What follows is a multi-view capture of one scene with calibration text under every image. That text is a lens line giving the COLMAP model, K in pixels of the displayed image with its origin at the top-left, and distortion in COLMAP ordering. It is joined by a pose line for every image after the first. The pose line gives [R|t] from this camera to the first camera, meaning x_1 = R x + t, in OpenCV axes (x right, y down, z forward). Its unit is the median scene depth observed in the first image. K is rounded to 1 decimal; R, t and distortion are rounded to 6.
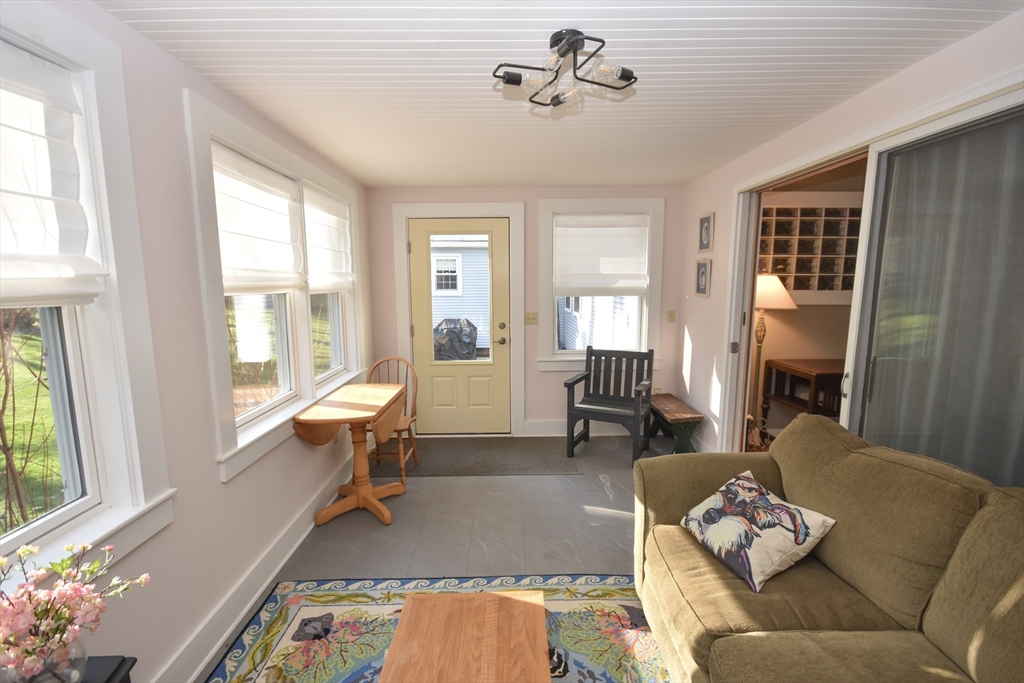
lens RADIAL K [[465.9, 0, 512.9], [0, 465.9, 346.4], [0, 0, 1]] dist [0.006410, -0.010662]
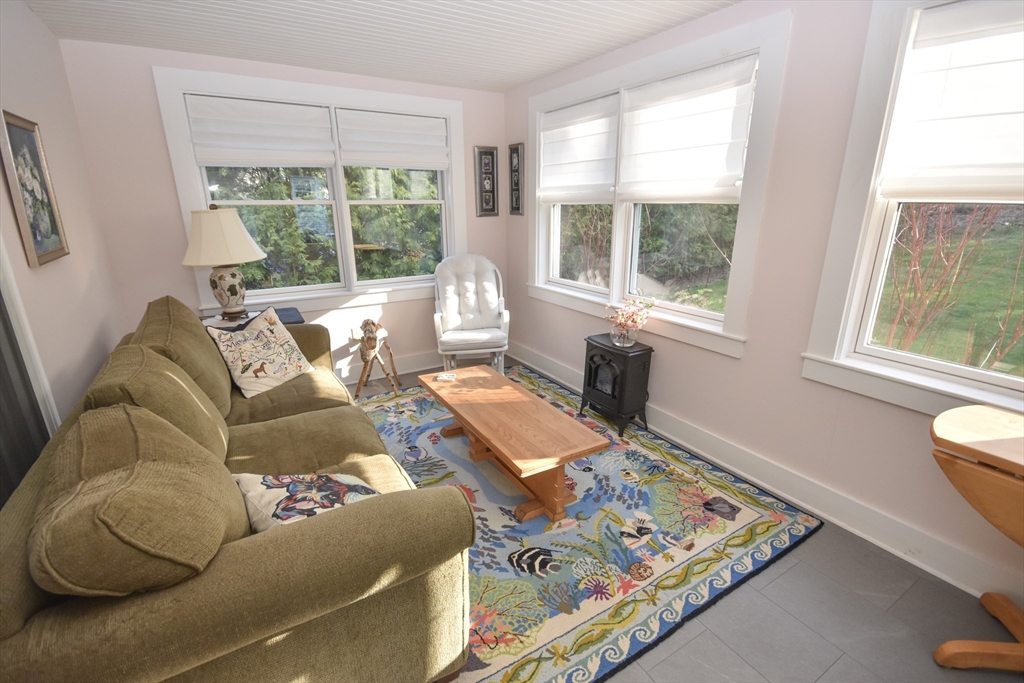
lens RADIAL K [[465.9, 0, 512.9], [0, 465.9, 346.4], [0, 0, 1]] dist [0.006410, -0.010662]
pose [[-0.863918, 0.161151, -0.477154, 0.499447], [-0.058156, 0.909166, 0.412352, -0.193276], [0.500264, 0.383988, -0.776073, 1.508597]]
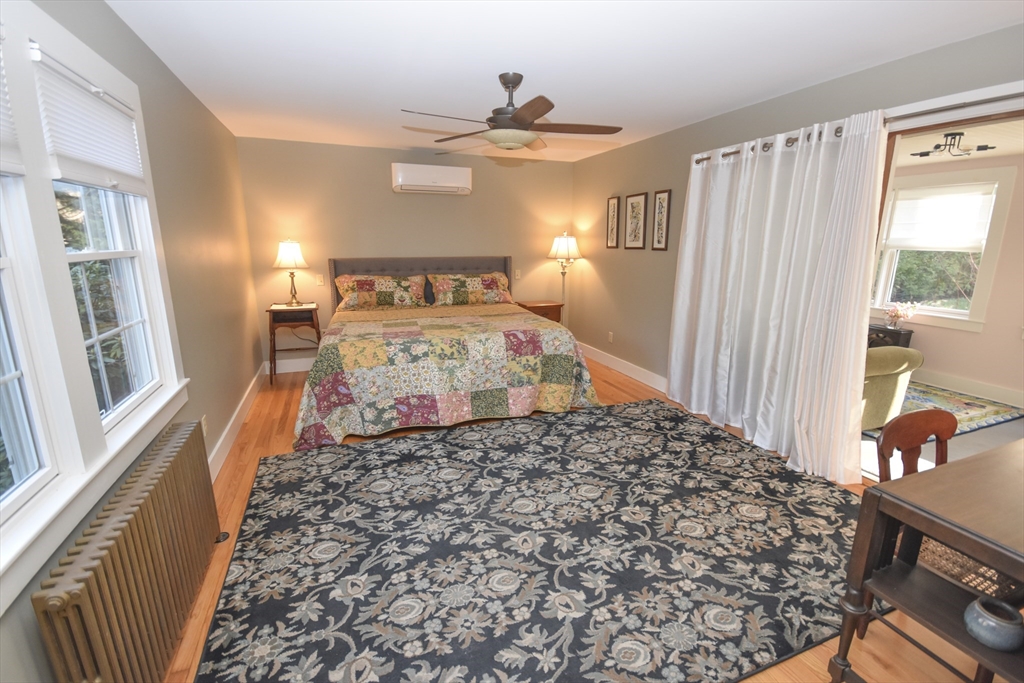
lens RADIAL K [[465.9, 0, 512.9], [0, 465.9, 346.4], [0, 0, 1]] dist [0.006410, -0.010662]
pose [[-0.938100, 0.080061, -0.336985, 2.402348], [-0.048058, 0.933421, 0.355549, -0.339403], [0.343014, 0.349735, -0.871795, 2.114946]]
